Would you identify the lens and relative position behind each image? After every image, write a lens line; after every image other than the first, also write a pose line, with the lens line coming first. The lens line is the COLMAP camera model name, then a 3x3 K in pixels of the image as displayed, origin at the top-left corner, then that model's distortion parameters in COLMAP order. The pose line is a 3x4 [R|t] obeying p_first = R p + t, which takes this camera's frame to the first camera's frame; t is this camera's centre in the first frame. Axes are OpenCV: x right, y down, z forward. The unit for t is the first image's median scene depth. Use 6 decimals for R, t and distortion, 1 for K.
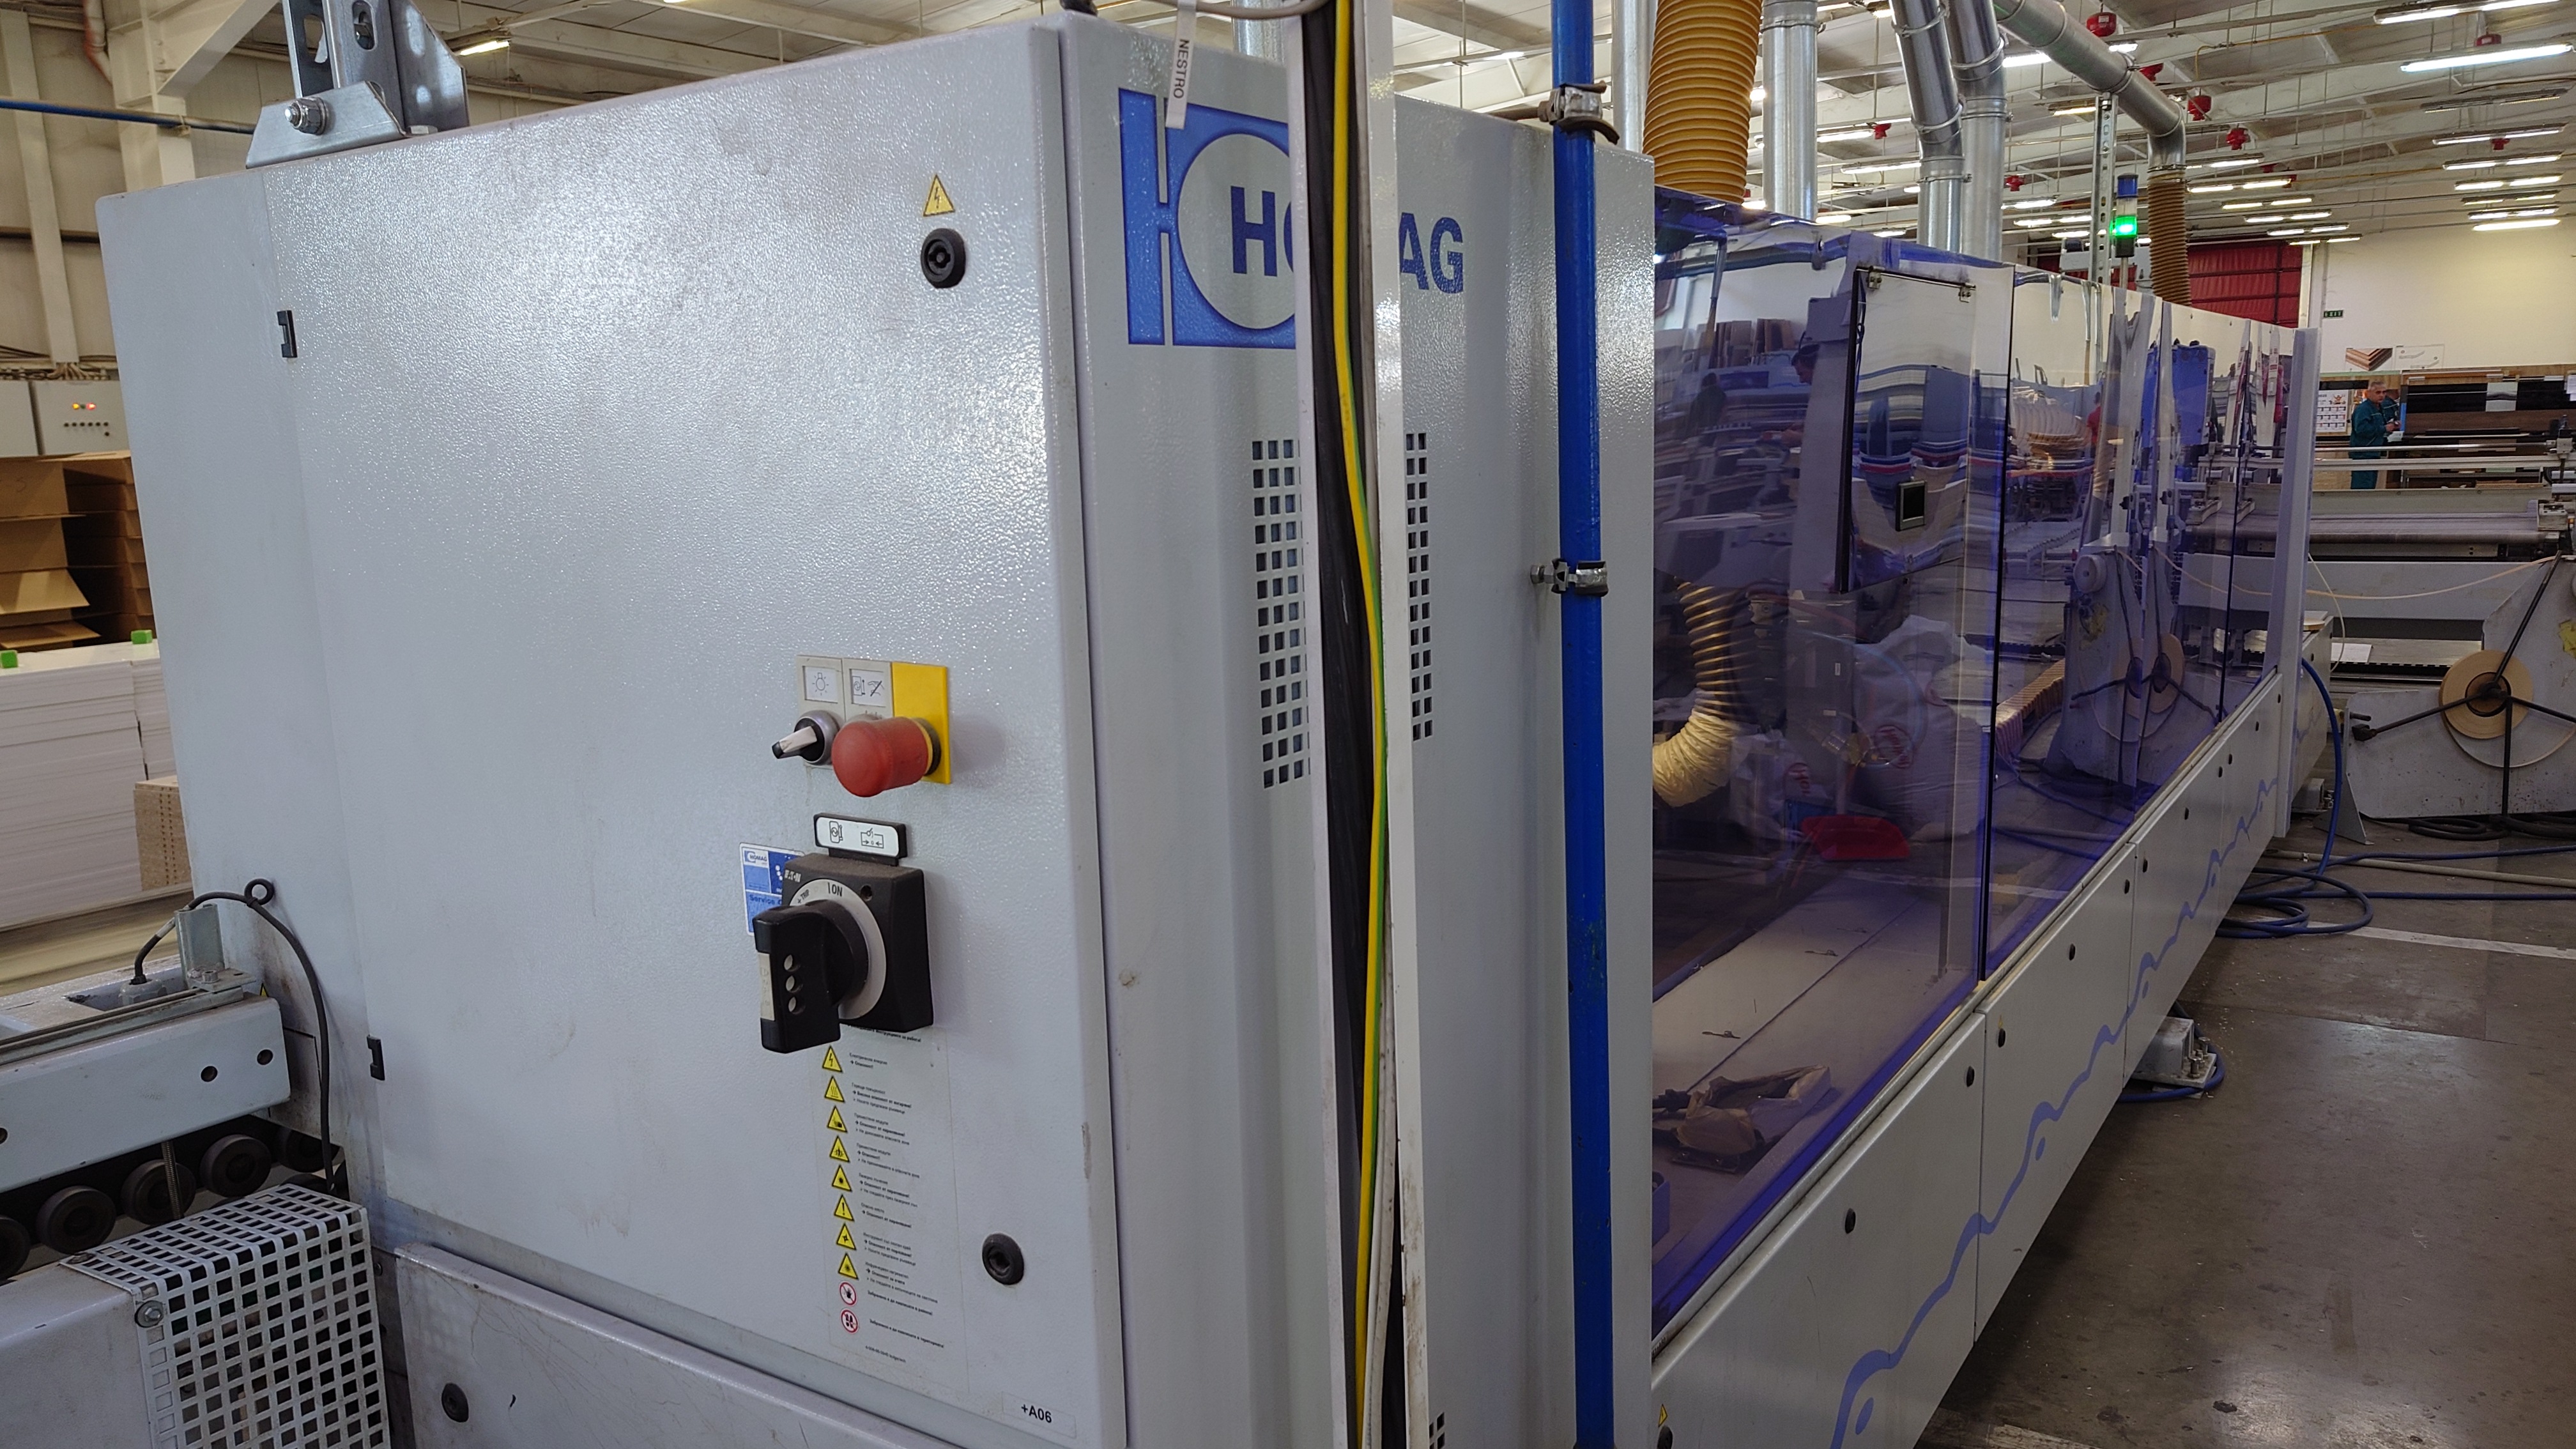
lens RADIAL K [[1836.2, 0, 1287.7], [0, 1836.2, 738.2], [0, 0, 1]] dist [0.003400, 0.006665]
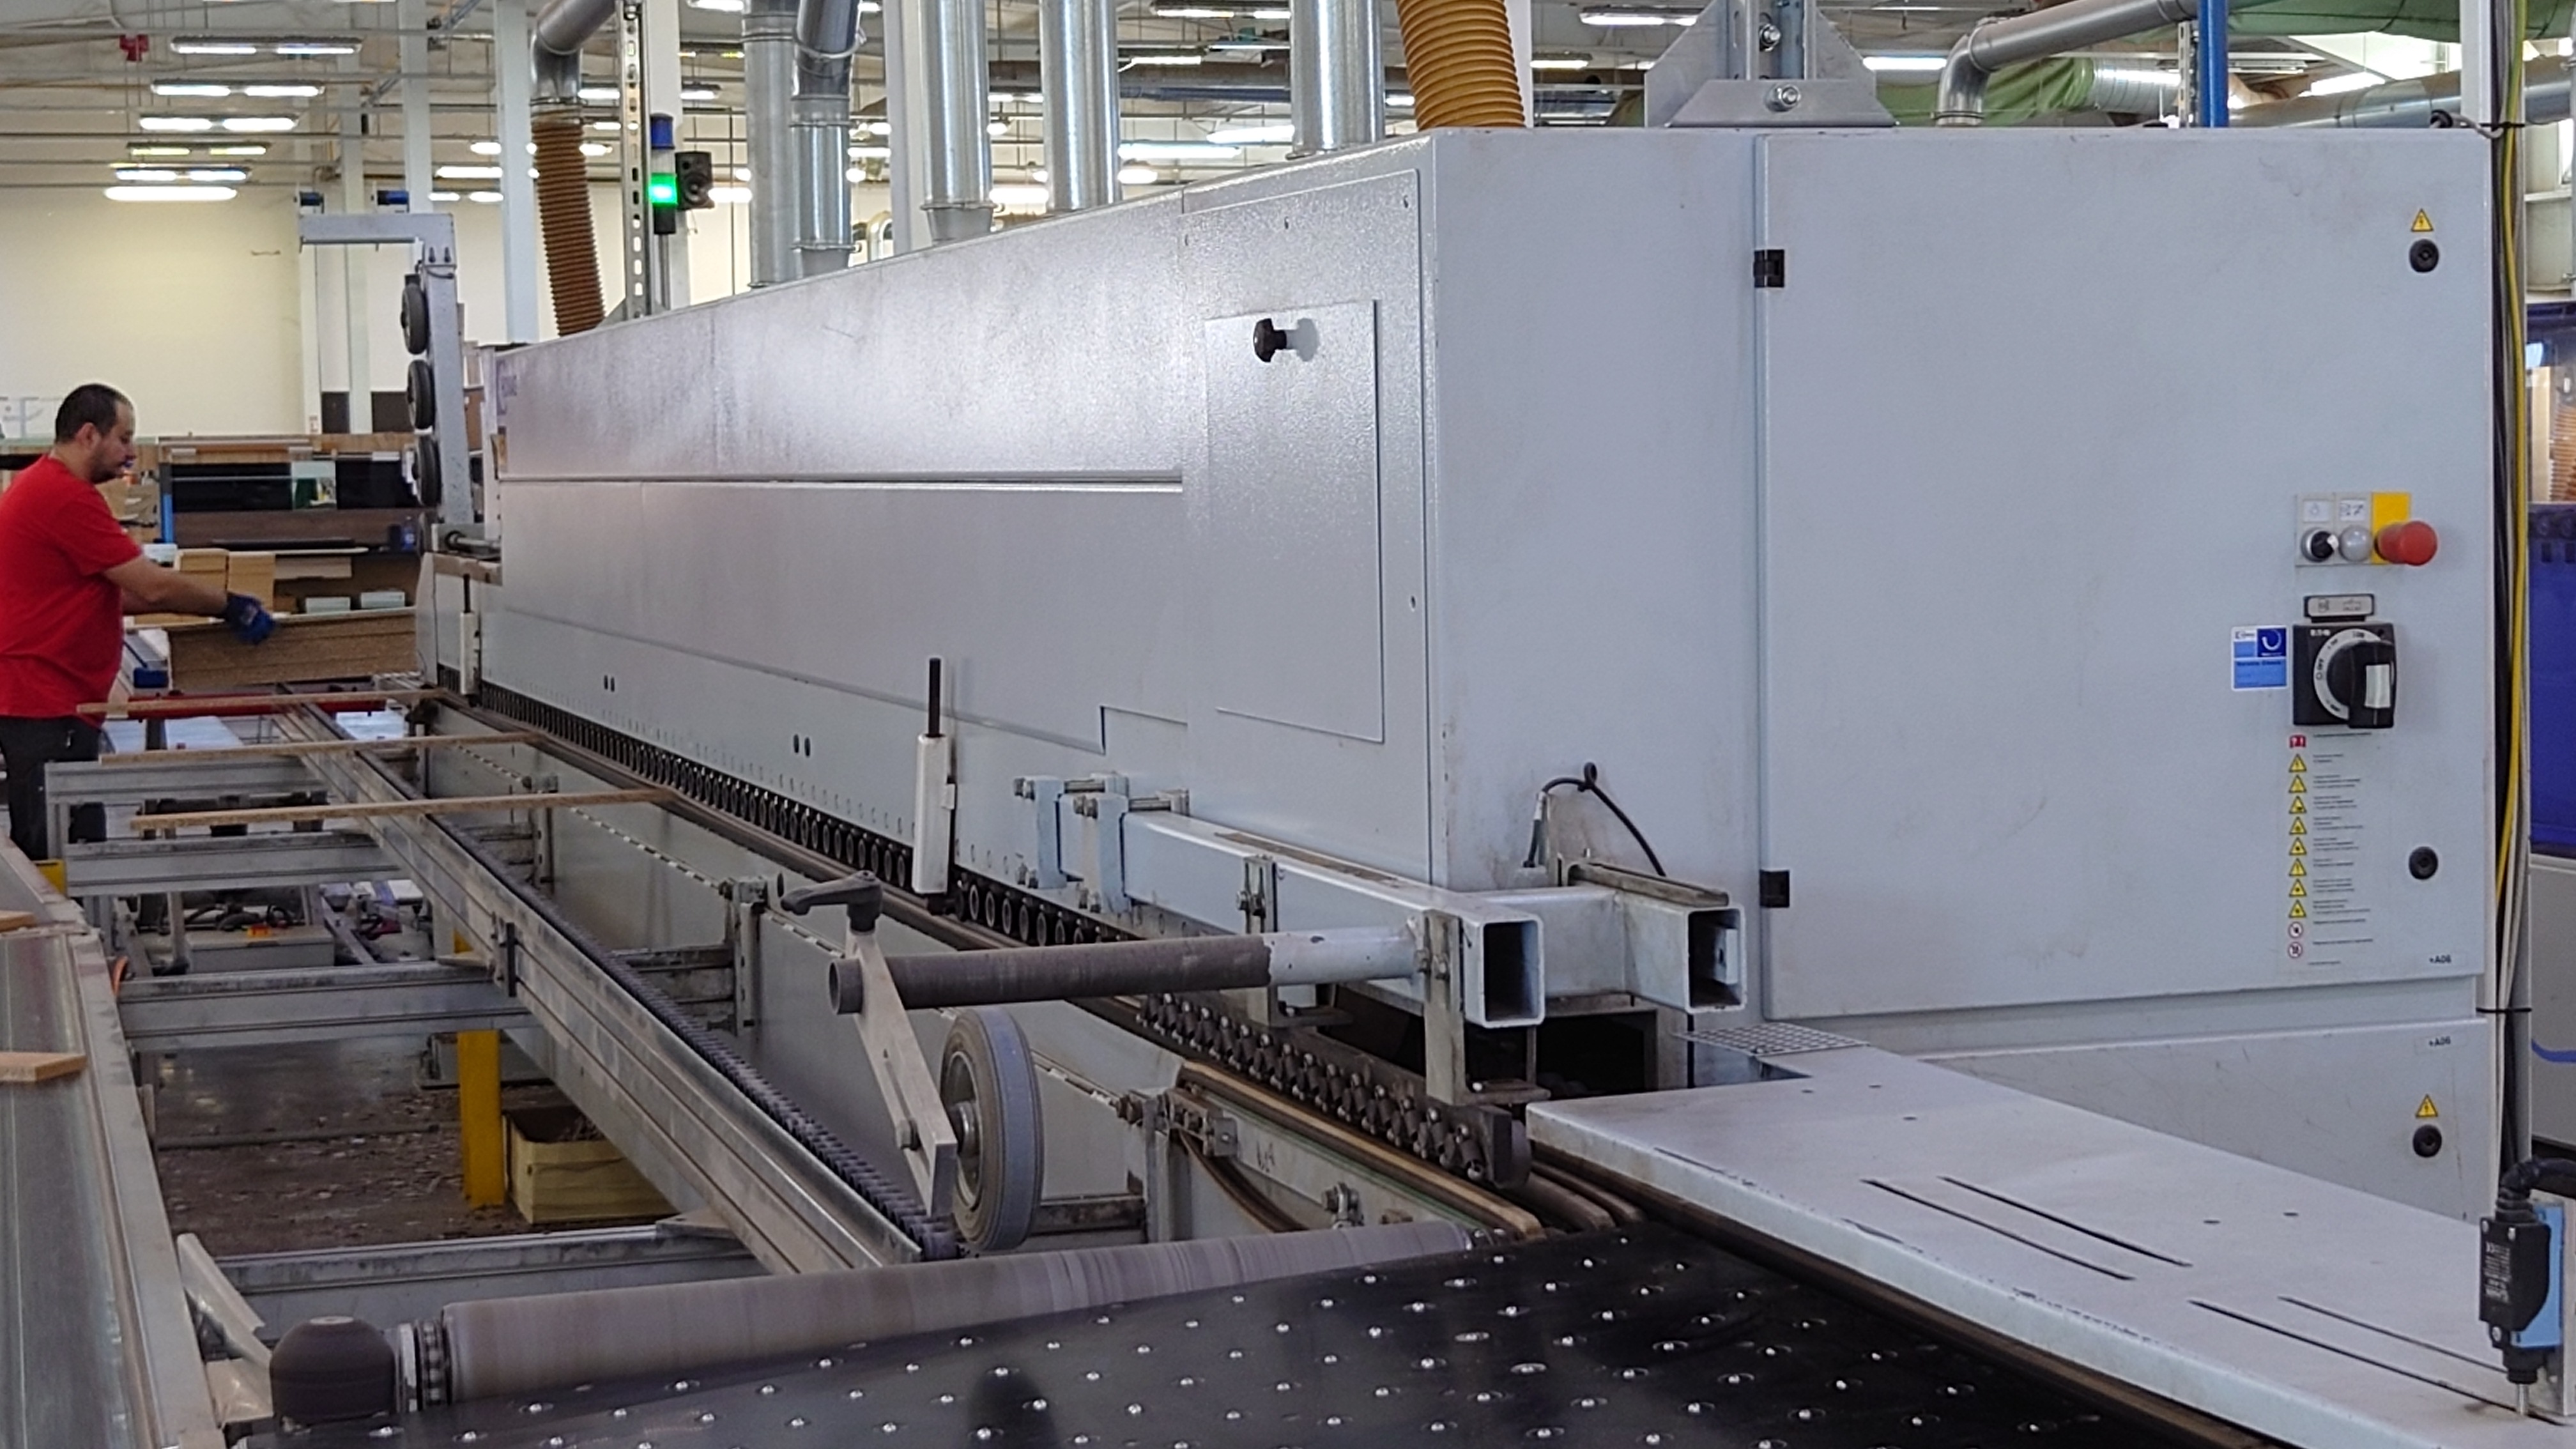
lens RADIAL K [[4041.3, 0, 1287.0], [0, 4041.3, 720.0], [0, 0, 1]] dist [0.066791, 0.000000]
pose [[0.620600, -0.032656, 0.783447, -3.366089], [0.133254, 0.988992, -0.064332, 0.241976], [-0.772722, 0.144322, 0.618120, -0.424974]]
